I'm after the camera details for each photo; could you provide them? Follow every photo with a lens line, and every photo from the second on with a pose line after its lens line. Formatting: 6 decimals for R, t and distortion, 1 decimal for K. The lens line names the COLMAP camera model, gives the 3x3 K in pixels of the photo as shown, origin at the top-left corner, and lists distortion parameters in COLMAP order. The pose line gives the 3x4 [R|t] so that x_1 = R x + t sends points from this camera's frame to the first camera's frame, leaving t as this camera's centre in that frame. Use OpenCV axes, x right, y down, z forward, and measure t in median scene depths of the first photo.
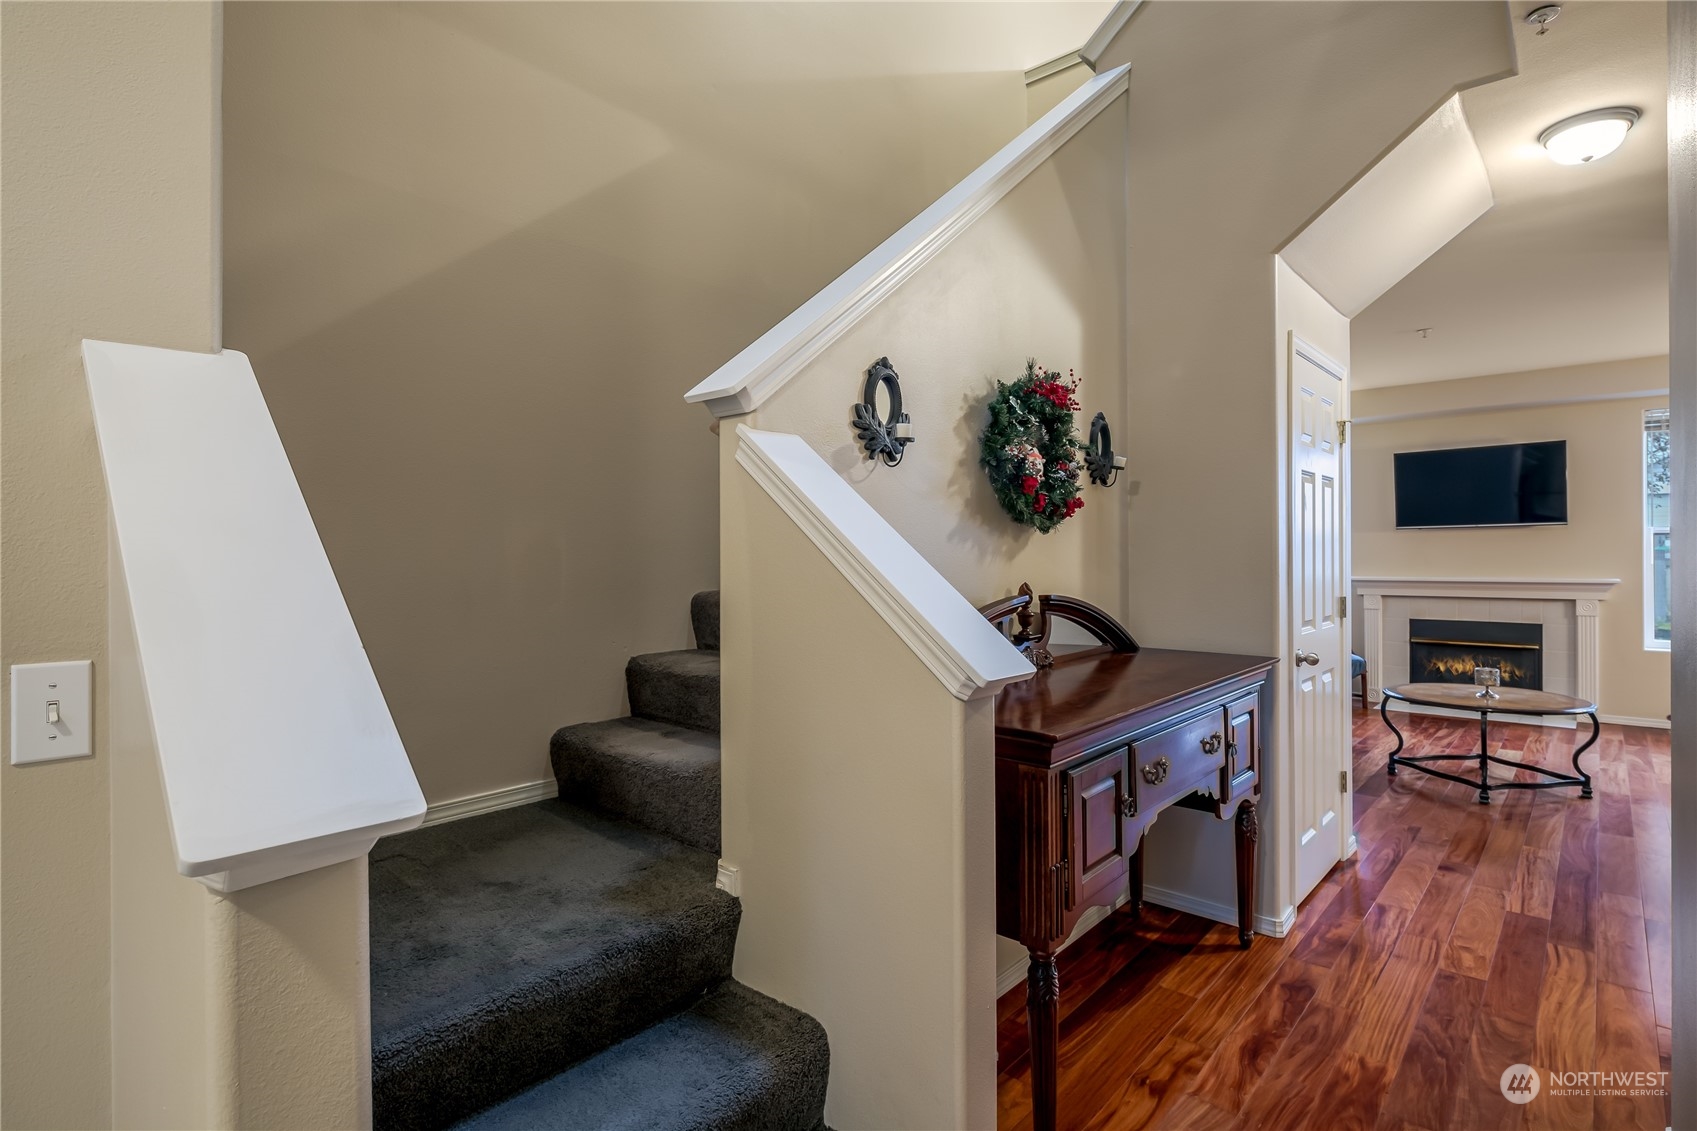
lens RADIAL K [[854.6, 0, 848.5], [0, 854.6, 565.5], [0, 0, 1]] dist [-0.000933, -0.001156]
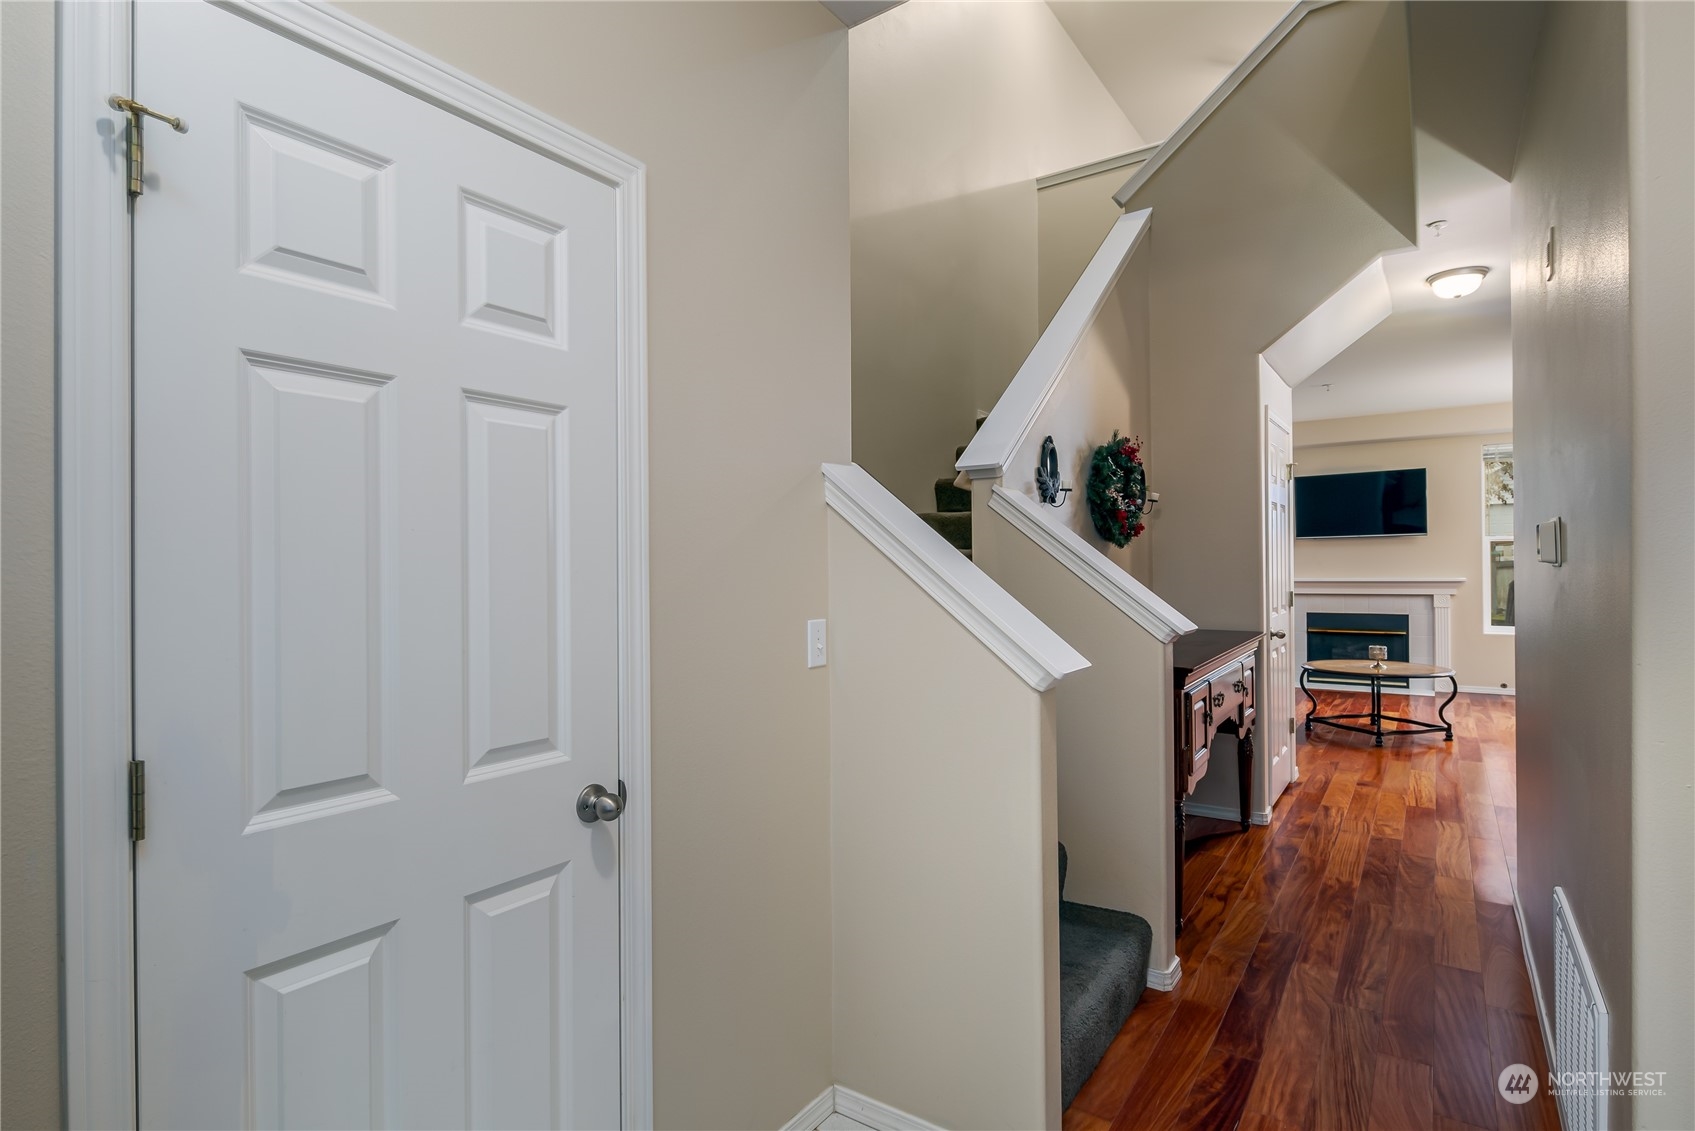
lens RADIAL K [[867.0, 0, 826.1], [0, 867.0, 575.7], [0, 0, 1]] dist [-0.001154, 0.000043]
pose [[0.993902, -0.008783, 0.109912, -0.390282], [0.008486, 0.999959, 0.003171, 0.000848], [-0.109935, -0.002219, 0.993936, -0.375787]]
